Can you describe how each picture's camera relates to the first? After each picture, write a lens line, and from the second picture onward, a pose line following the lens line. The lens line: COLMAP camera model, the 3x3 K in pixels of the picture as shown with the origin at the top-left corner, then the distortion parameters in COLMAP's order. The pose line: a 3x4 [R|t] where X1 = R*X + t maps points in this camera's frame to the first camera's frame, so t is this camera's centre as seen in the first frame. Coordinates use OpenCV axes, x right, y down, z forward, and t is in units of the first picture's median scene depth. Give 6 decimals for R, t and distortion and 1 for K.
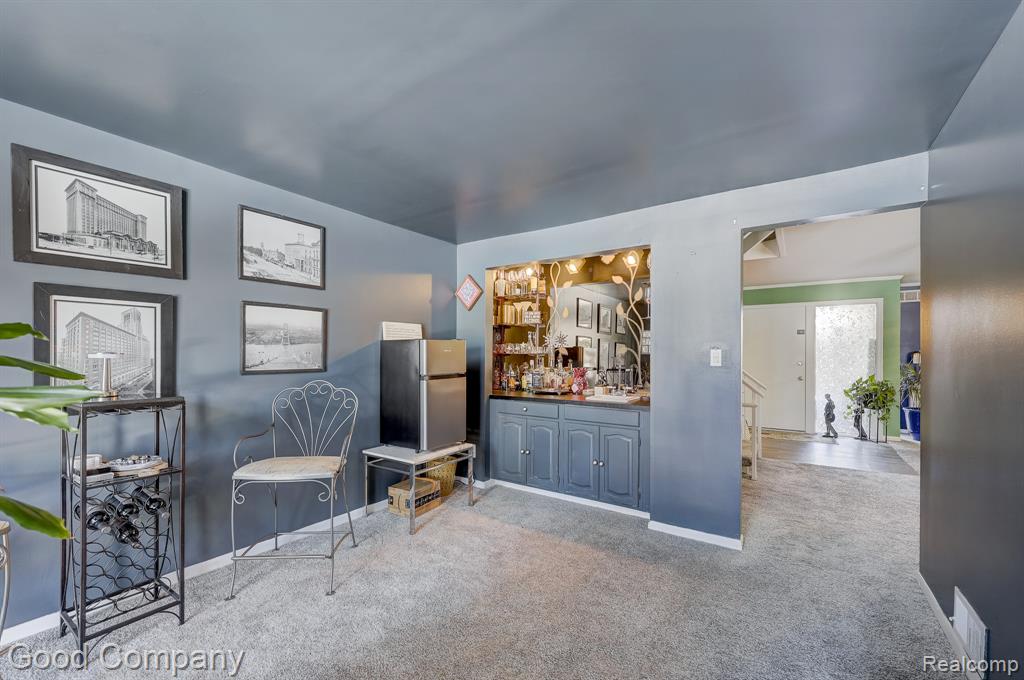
lens RADIAL K [[418.9, 0, 494.4], [0, 418.9, 356.3], [0, 0, 1]] dist [0.000053, 0.000030]
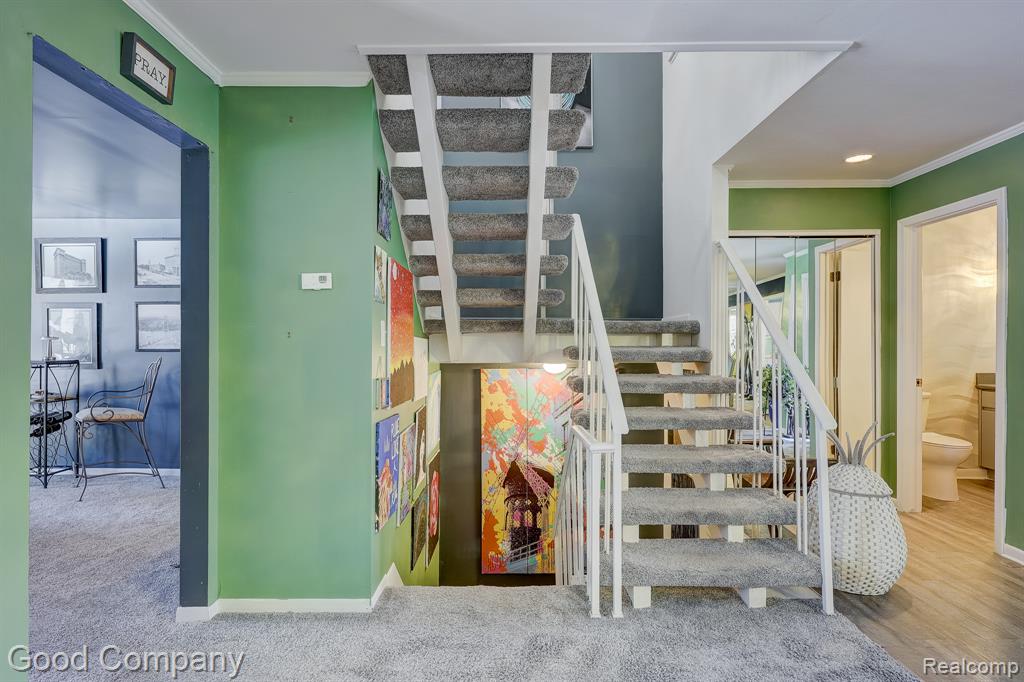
lens RADIAL K [[531.3, 0, 512.0], [0, 531.3, 341.0], [0, 0, 1]] dist [0.000655, -0.000196]
pose [[0.585700, -0.001398, -0.810526, 1.485231], [-0.000324, 0.999998, -0.001959, 0.008506], [0.810528, 0.001410, 0.585699, 0.844230]]
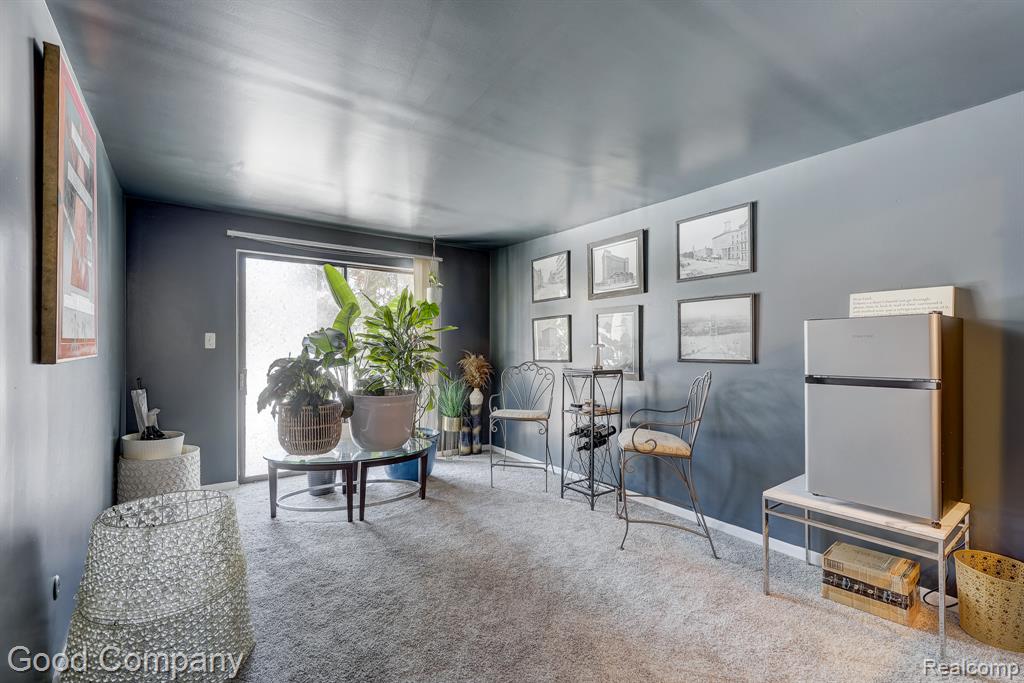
lens RADIAL K [[449.2, 0, 511.8], [0, 449.2, 345.8], [0, 0, 1]] dist [0.000925, 0.000006]
pose [[-0.309964, -0.003907, -0.950740, 0.667088], [-0.003182, 0.999990, -0.003072, 0.003114], [0.950743, 0.002073, -0.309973, 0.816762]]
